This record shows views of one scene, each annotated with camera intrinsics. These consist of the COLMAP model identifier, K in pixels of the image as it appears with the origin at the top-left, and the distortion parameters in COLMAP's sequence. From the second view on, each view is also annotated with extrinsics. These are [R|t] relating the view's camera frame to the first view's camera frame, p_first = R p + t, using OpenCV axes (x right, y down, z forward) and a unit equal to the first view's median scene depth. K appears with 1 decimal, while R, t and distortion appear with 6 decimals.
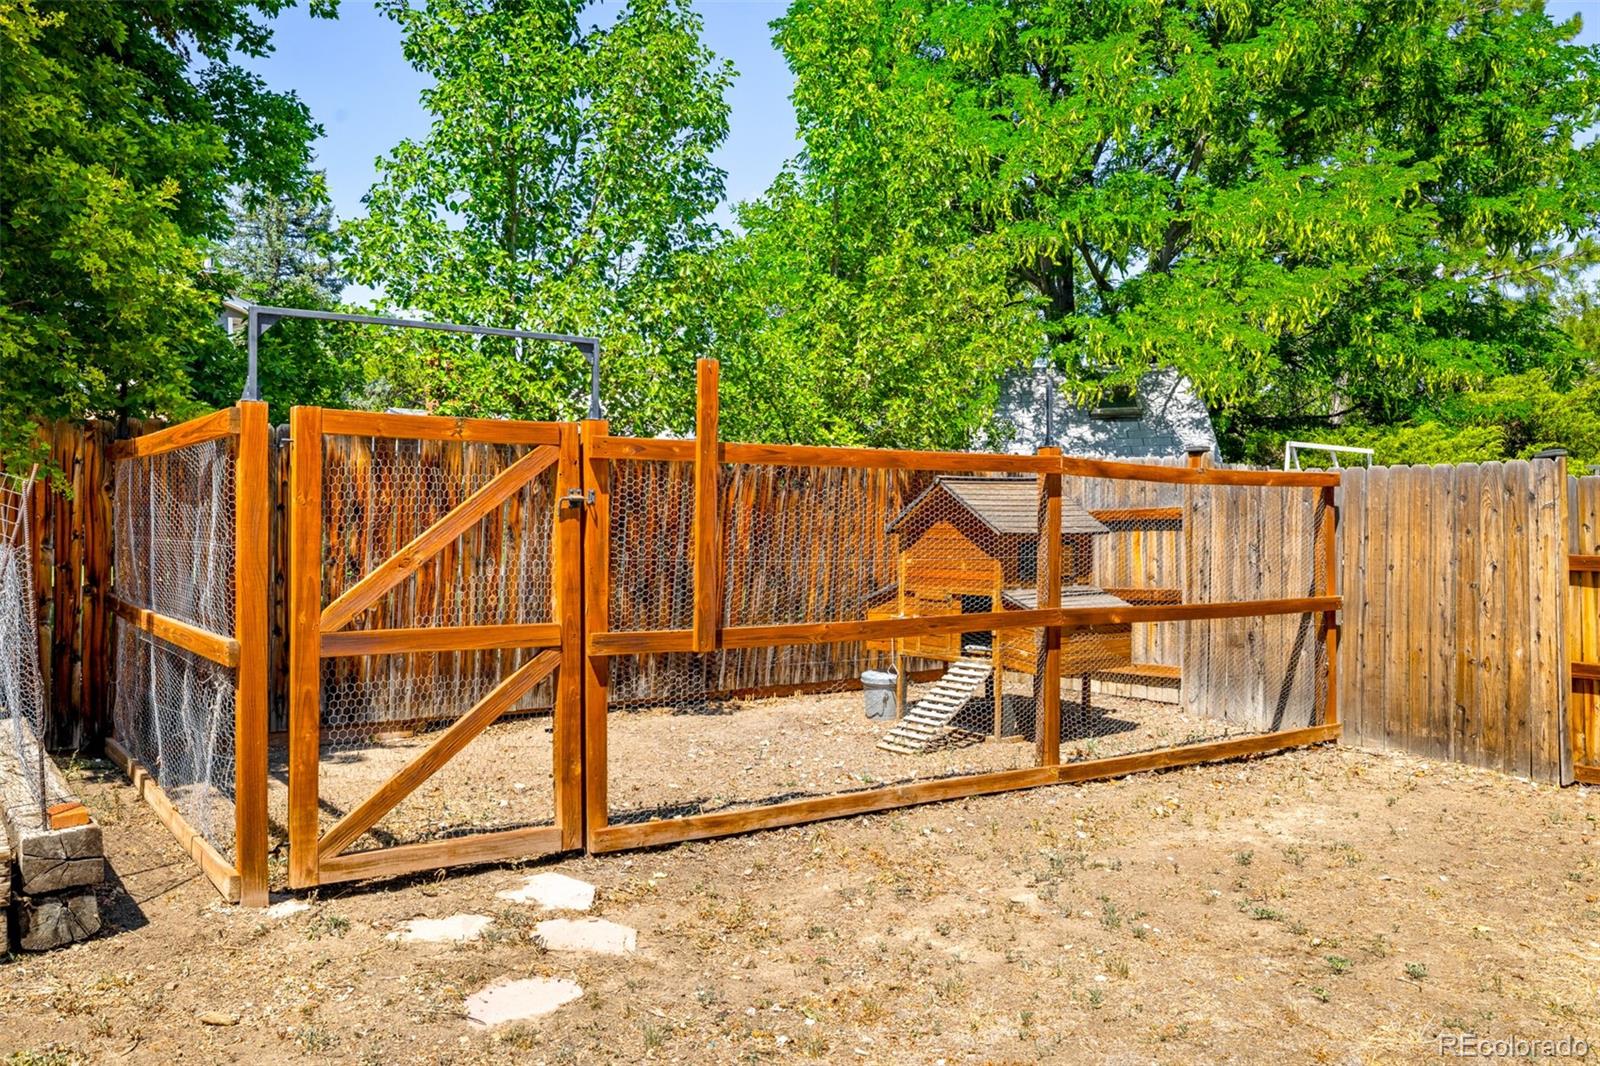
lens RADIAL K [[1257.0, 0, 799.5], [0, 1257.0, 528.9], [0, 0, 1]] dist [-0.001324, -0.006652]
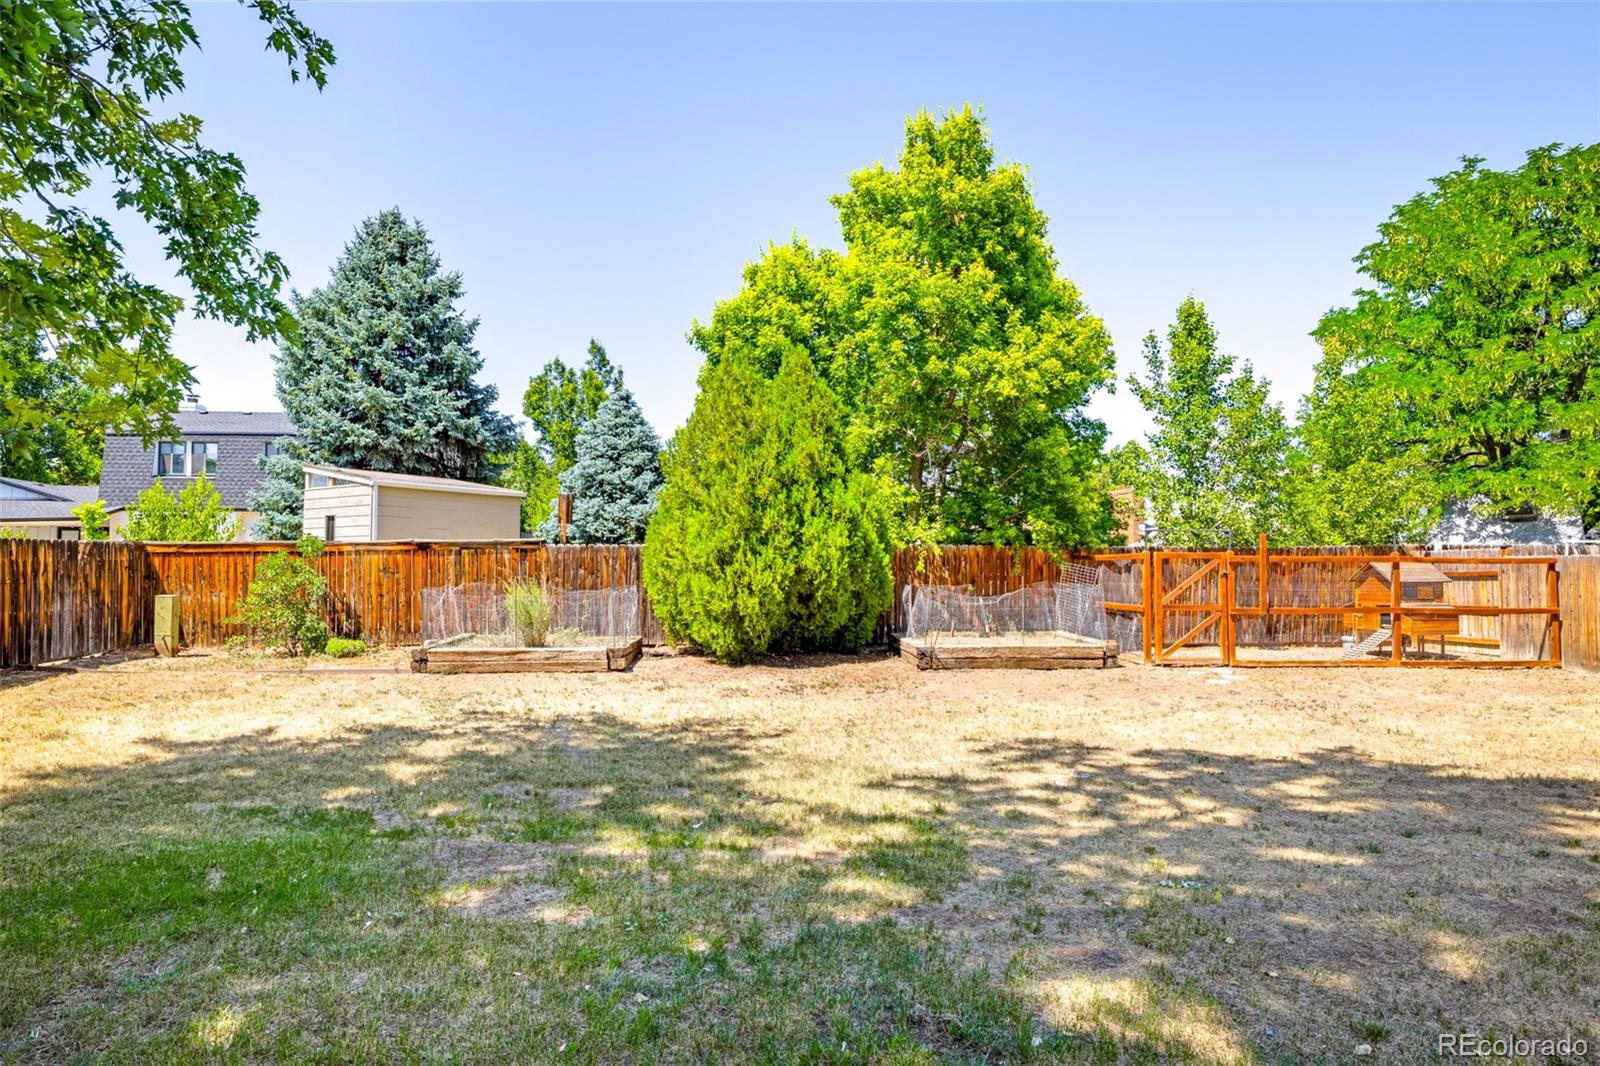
lens RADIAL K [[945.9, 0, 796.8], [0, 945.9, 531.1], [0, 0, 1]] dist [-0.000240, -0.000999]
pose [[0.840588, -0.023085, -0.541182, 0.155556], [-0.001916, 0.998958, -0.045588, -0.007614], [0.541671, 0.039358, 0.839669, -1.144745]]
